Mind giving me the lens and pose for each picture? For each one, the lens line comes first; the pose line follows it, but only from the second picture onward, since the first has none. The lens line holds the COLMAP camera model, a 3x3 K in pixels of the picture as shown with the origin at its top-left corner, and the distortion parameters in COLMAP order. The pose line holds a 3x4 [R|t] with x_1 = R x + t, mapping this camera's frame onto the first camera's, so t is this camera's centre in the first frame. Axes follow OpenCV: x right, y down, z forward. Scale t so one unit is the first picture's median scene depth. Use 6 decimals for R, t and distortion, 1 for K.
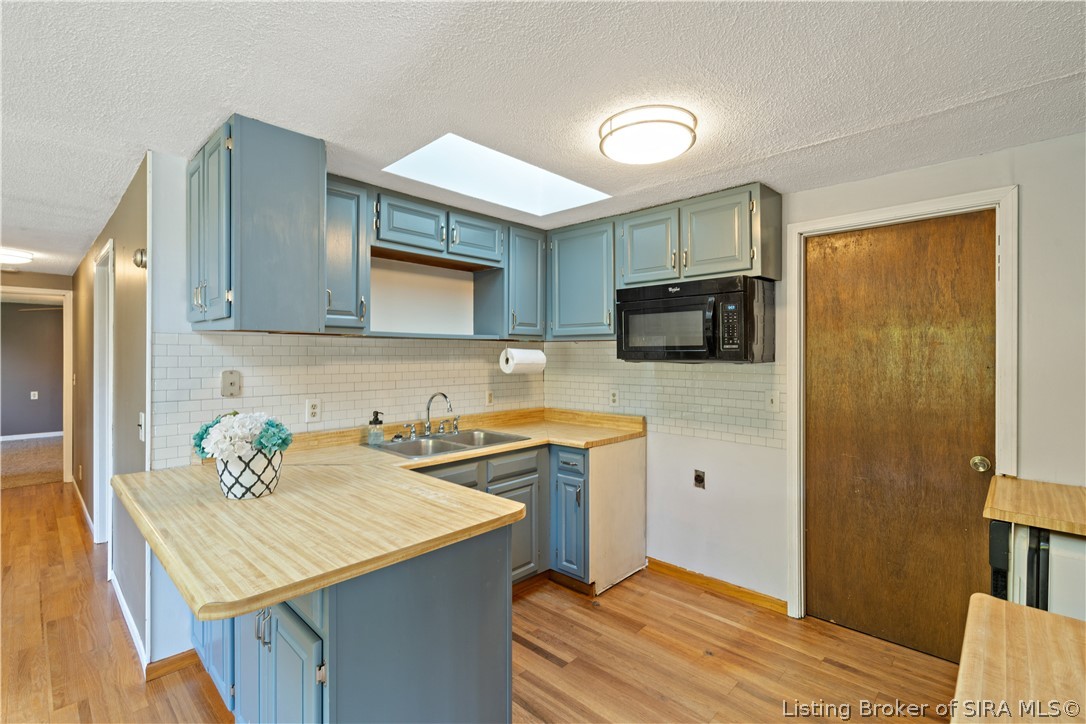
lens RADIAL K [[493.6, 0, 537.6], [0, 493.6, 352.3], [0, 0, 1]] dist [-0.002713, 0.000441]
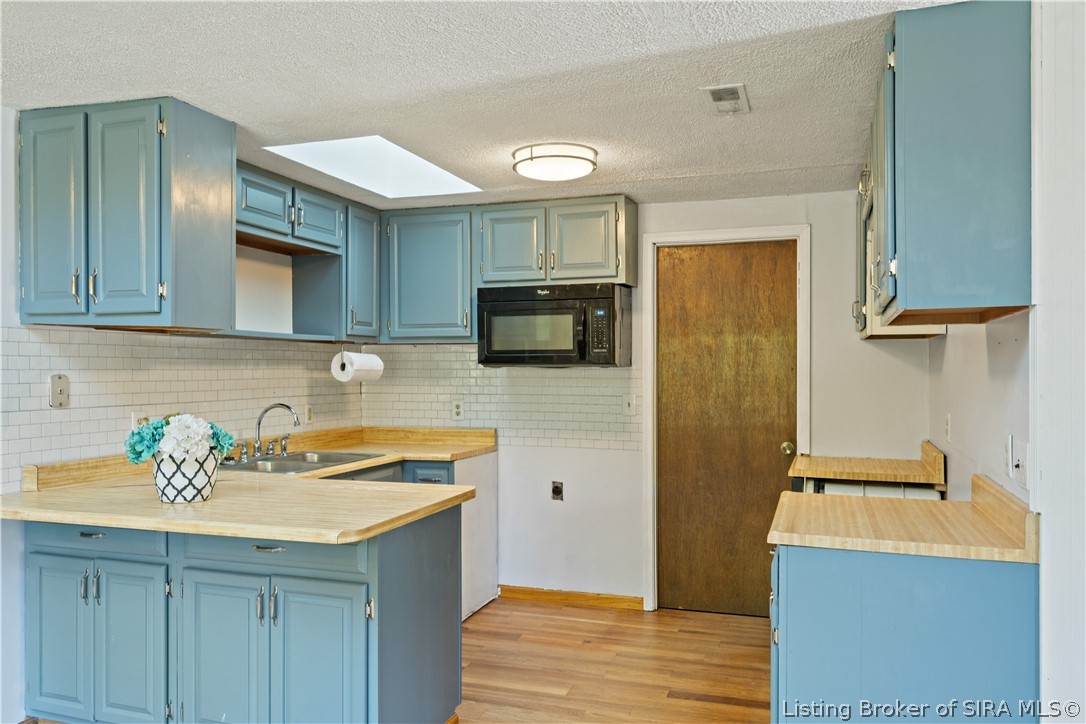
lens RADIAL K [[834.5, 0, 543.0], [0, 834.5, 362.0], [0, 0, 1]] dist [-0.005135, -0.002512]
pose [[0.903347, 0.002820, 0.428902, -0.443165], [-0.000543, 0.999985, -0.005432, 0.020740], [-0.428911, 0.004674, 0.903335, -0.503407]]
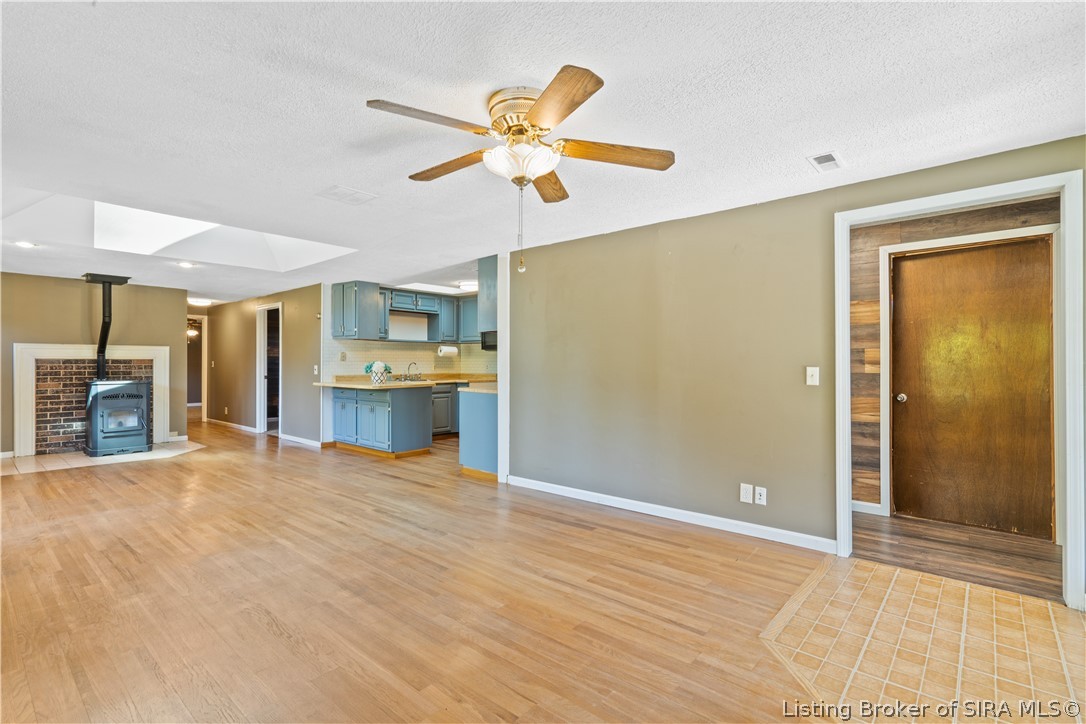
lens RADIAL K [[509.8, 0, 539.3], [0, 509.8, 362.2], [0, 0, 1]] dist [0.000988, 0.000569]
pose [[0.998717, 0.001168, 0.050621, 0.372735], [-0.001336, 0.999994, 0.003285, 0.078401], [-0.050617, -0.003349, 0.998713, -1.942189]]
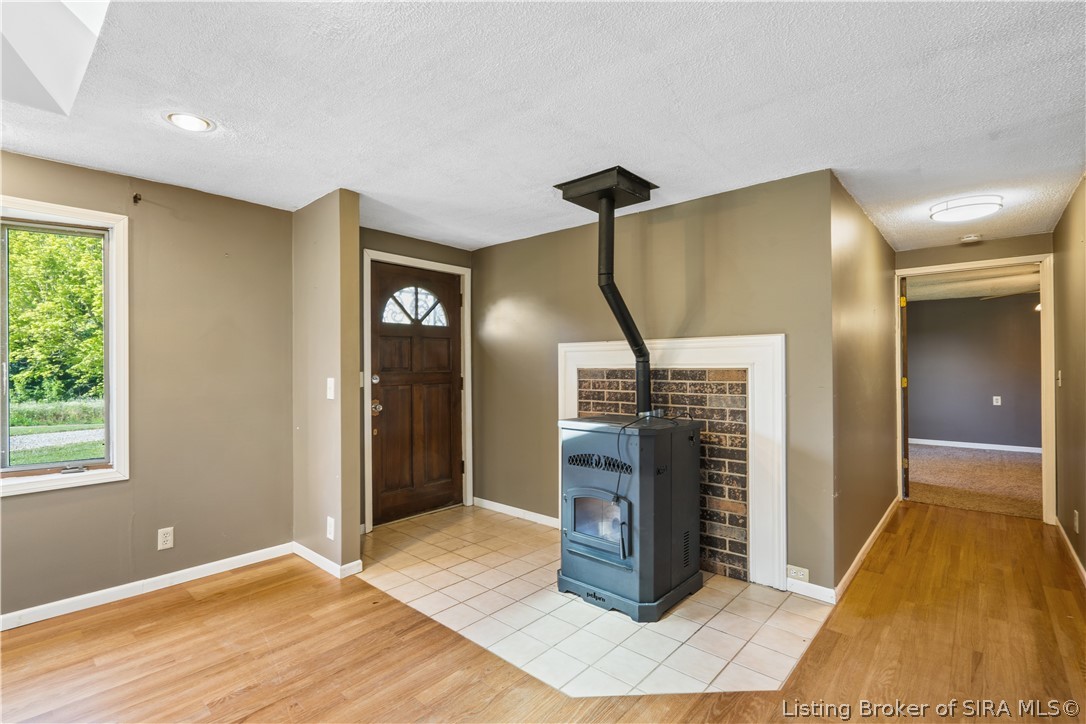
lens RADIAL K [[497.4, 0, 538.5], [0, 497.4, 364.5], [0, 0, 1]] dist [-0.001266, 0.000363]
pose [[0.038198, -0.003908, -0.999263, -0.541739], [0.007091, 0.999968, -0.003639, 0.064927], [0.999245, -0.006947, 0.038225, 0.486958]]
